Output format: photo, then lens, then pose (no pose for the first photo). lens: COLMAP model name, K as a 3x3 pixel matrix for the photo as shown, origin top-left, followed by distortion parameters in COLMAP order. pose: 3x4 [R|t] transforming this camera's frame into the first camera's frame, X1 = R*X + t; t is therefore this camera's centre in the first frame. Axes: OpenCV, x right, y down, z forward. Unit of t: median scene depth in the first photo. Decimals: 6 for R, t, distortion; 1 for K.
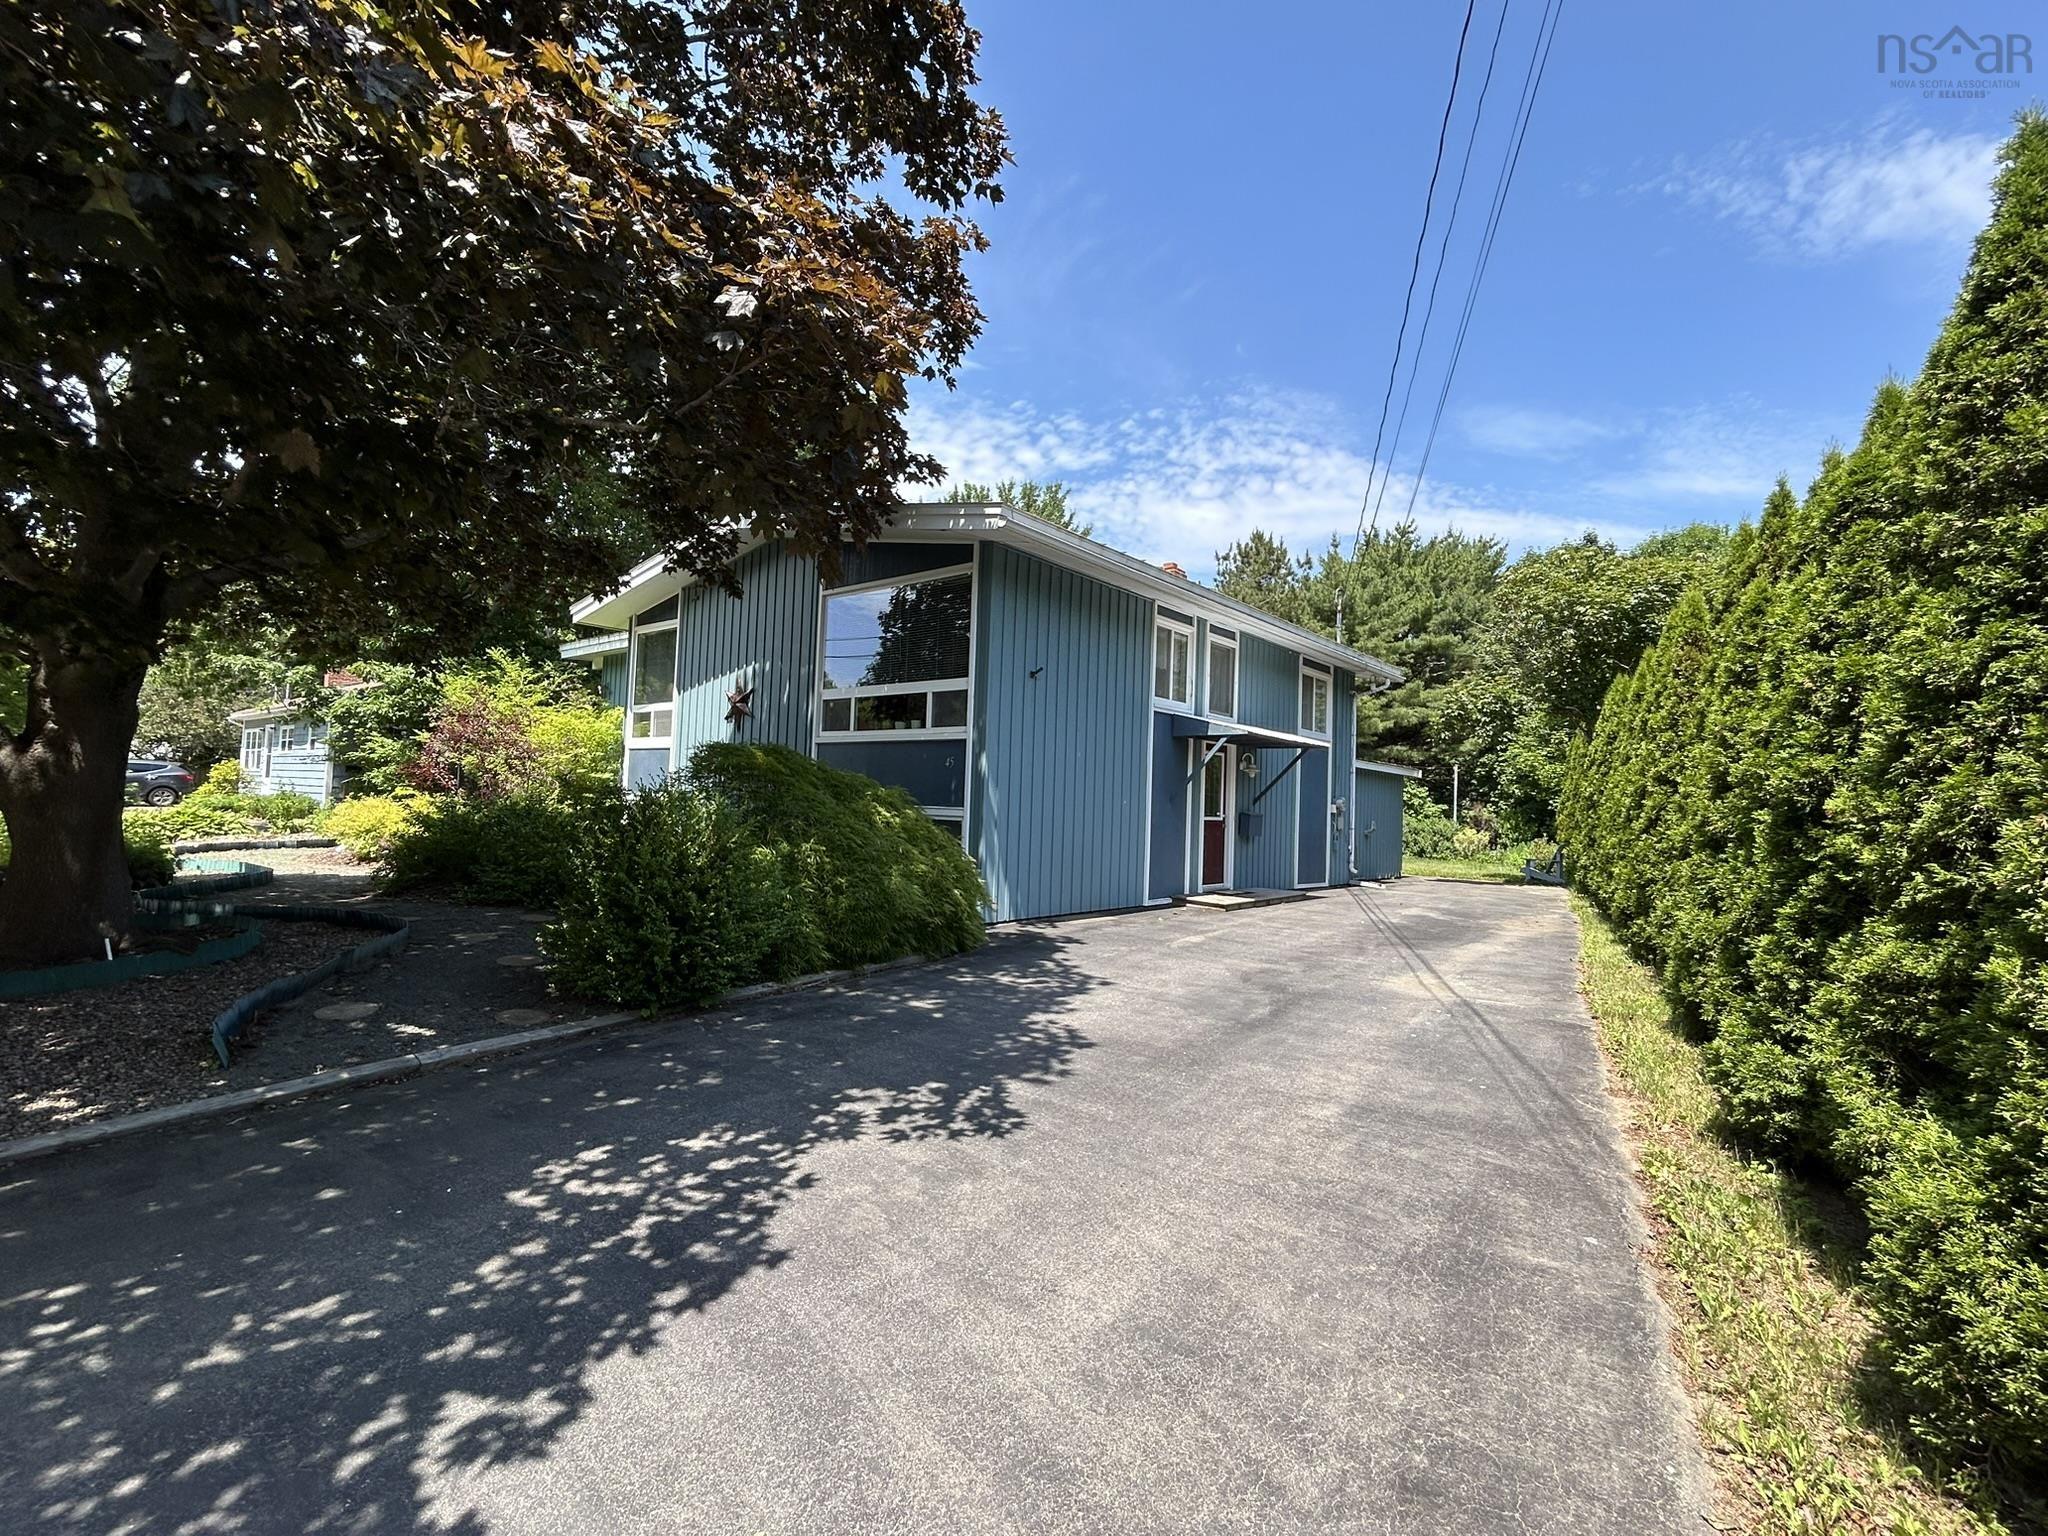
lens RADIAL K [[917.5, 0, 1014.1], [0, 917.5, 765.9], [0, 0, 1]] dist [-0.012360, -0.000298]
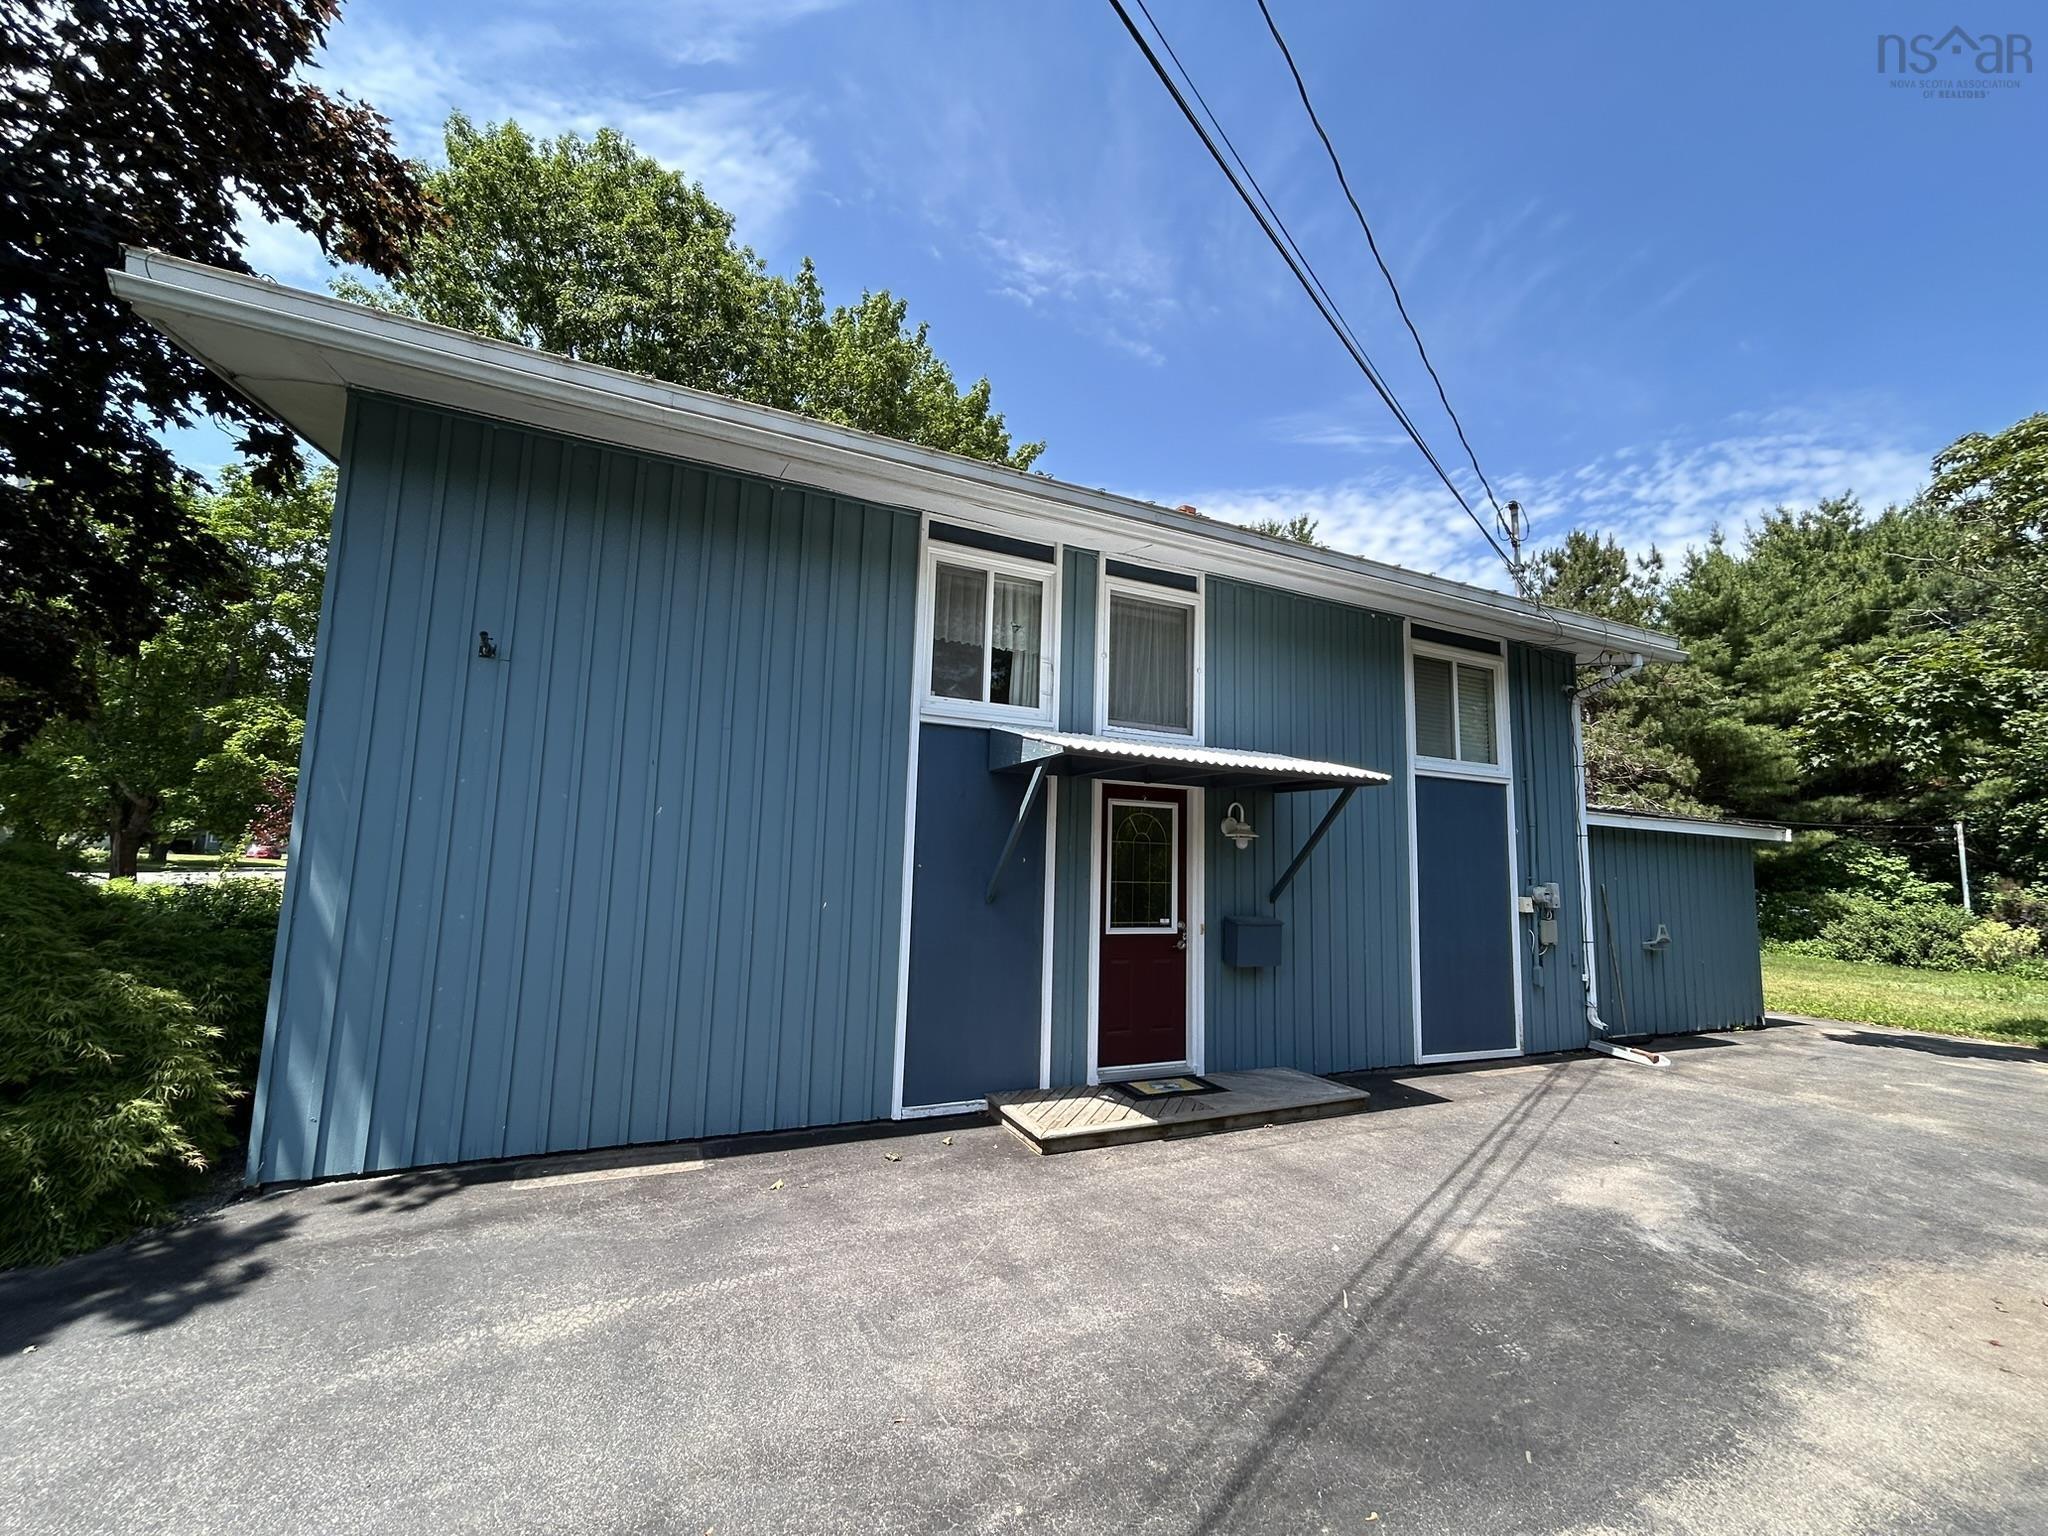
lens RADIAL K [[833.1, 0, 1025.3], [0, 833.1, 765.6], [0, 0, 1]] dist [0.000577, 0.000545]
pose [[0.913211, -0.058203, -0.403308, 0.262857], [0.020676, 0.995090, -0.096788, 0.006678], [0.406961, 0.080049, 0.909931, 0.406135]]
